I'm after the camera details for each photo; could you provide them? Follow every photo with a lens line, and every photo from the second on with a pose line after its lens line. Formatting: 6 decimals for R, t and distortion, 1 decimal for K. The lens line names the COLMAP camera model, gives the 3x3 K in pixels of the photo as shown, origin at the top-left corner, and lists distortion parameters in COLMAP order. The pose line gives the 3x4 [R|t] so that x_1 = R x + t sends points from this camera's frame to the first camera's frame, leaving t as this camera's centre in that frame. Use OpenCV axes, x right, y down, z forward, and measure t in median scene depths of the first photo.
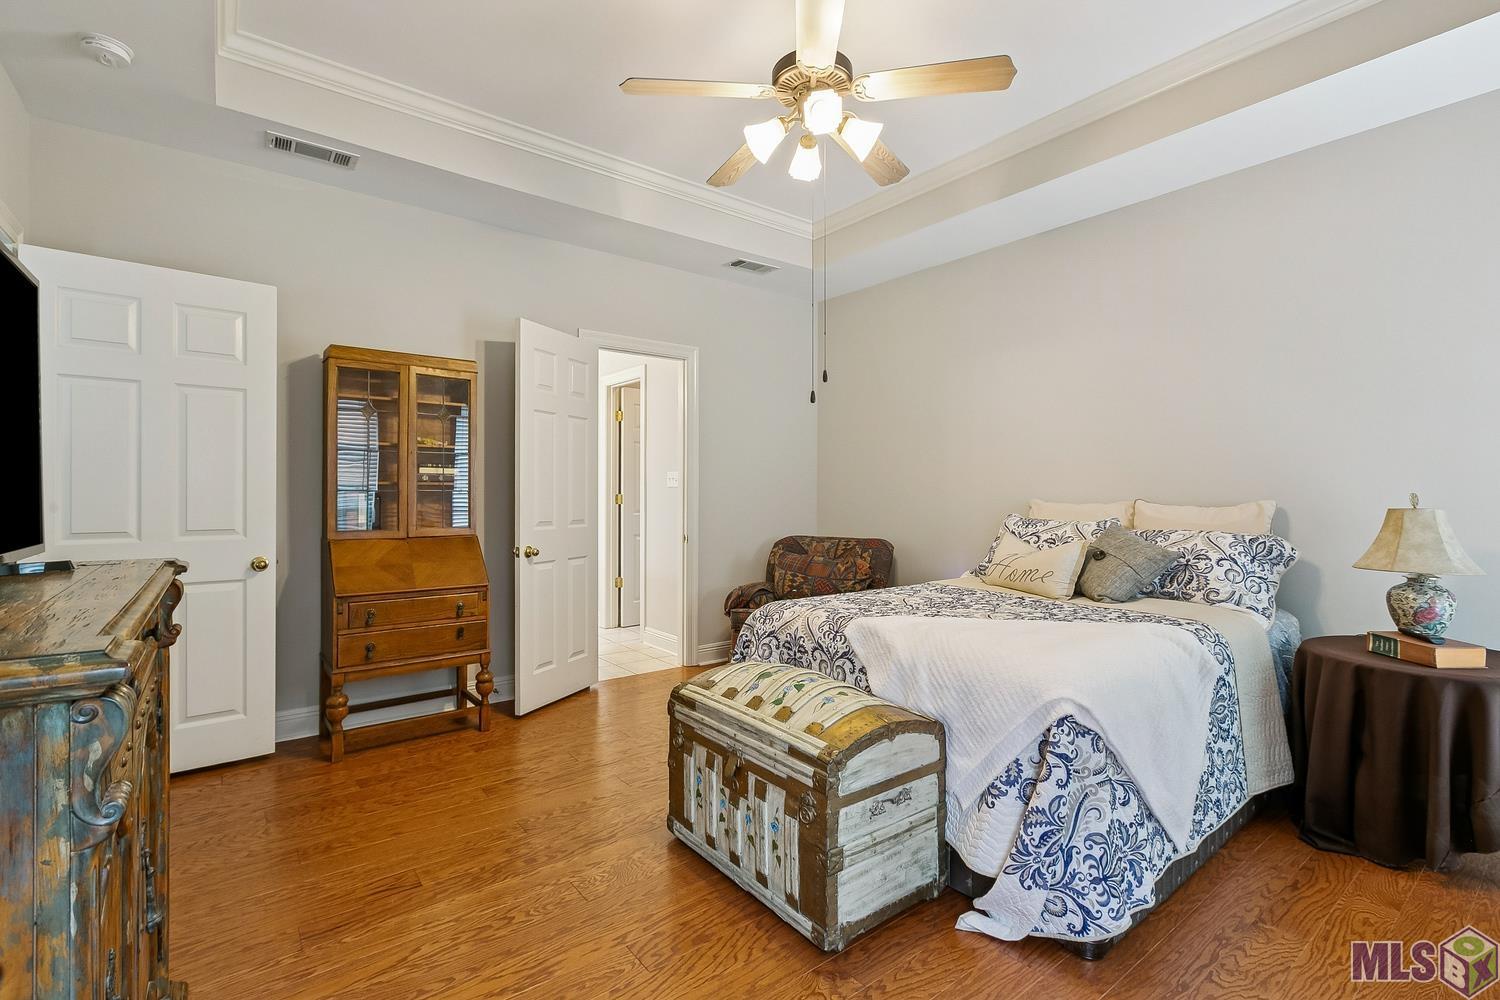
lens RADIAL K [[674.9, 0, 734.0], [0, 674.9, 506.5], [0, 0, 1]] dist [0.000074, -0.000068]
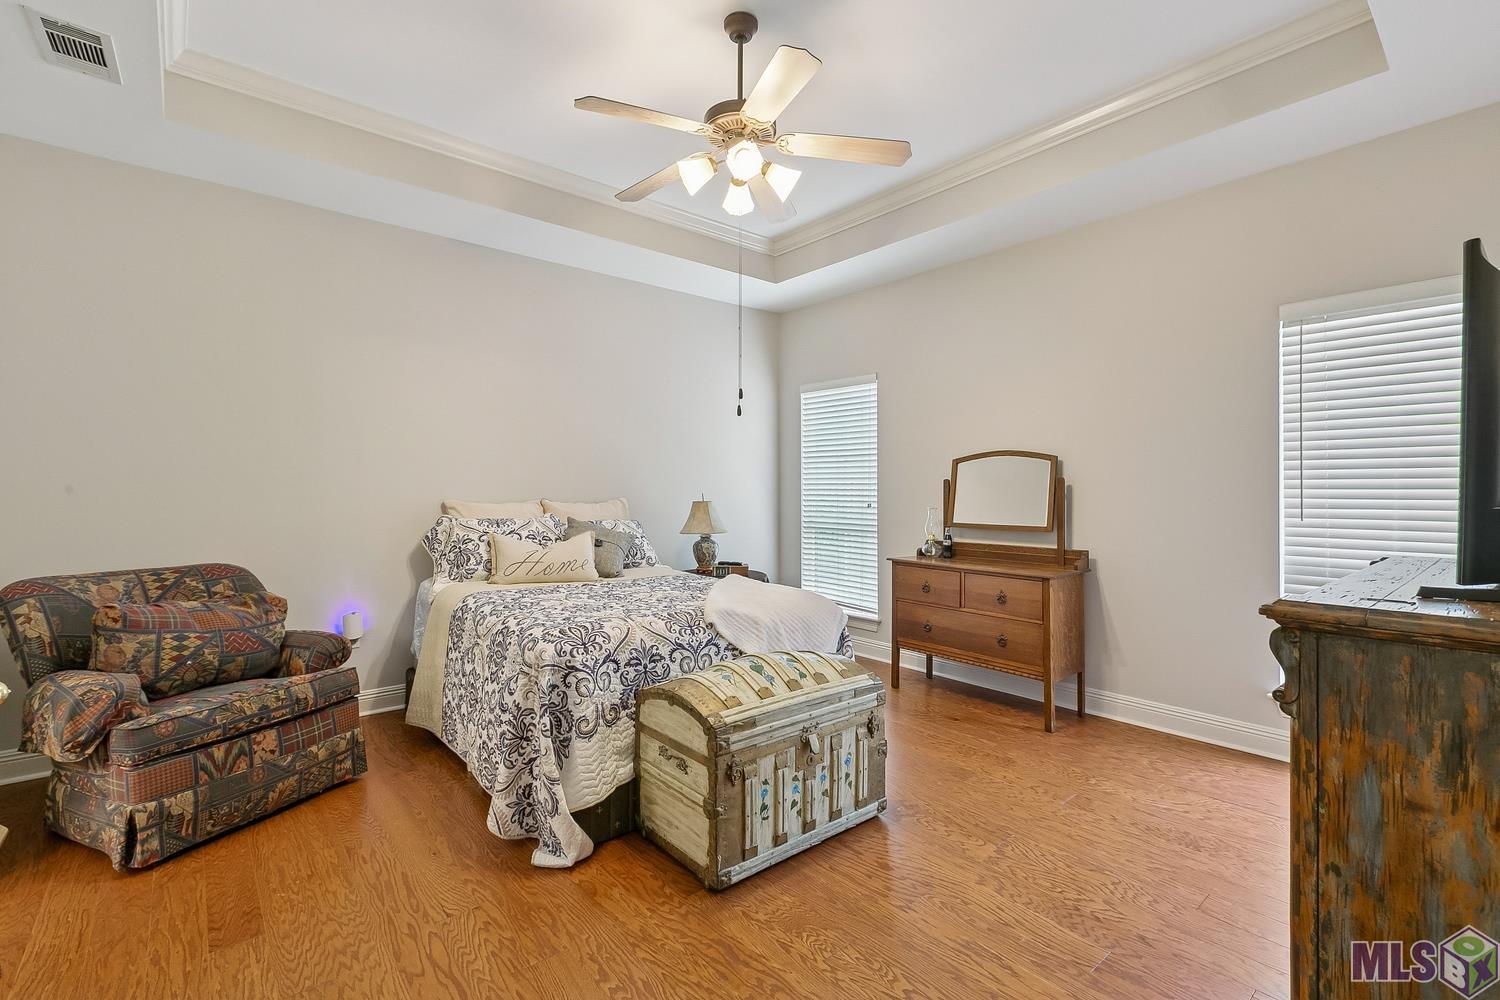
lens RADIAL K [[674.9, 0, 734.0], [0, 674.9, 506.5], [0, 0, 1]] dist [0.000074, -0.000068]
pose [[-0.048784, -0.026397, 0.998460, -0.965624], [0.019284, 0.999439, 0.027365, -0.034013], [-0.998623, 0.020590, -0.048247, 1.033704]]
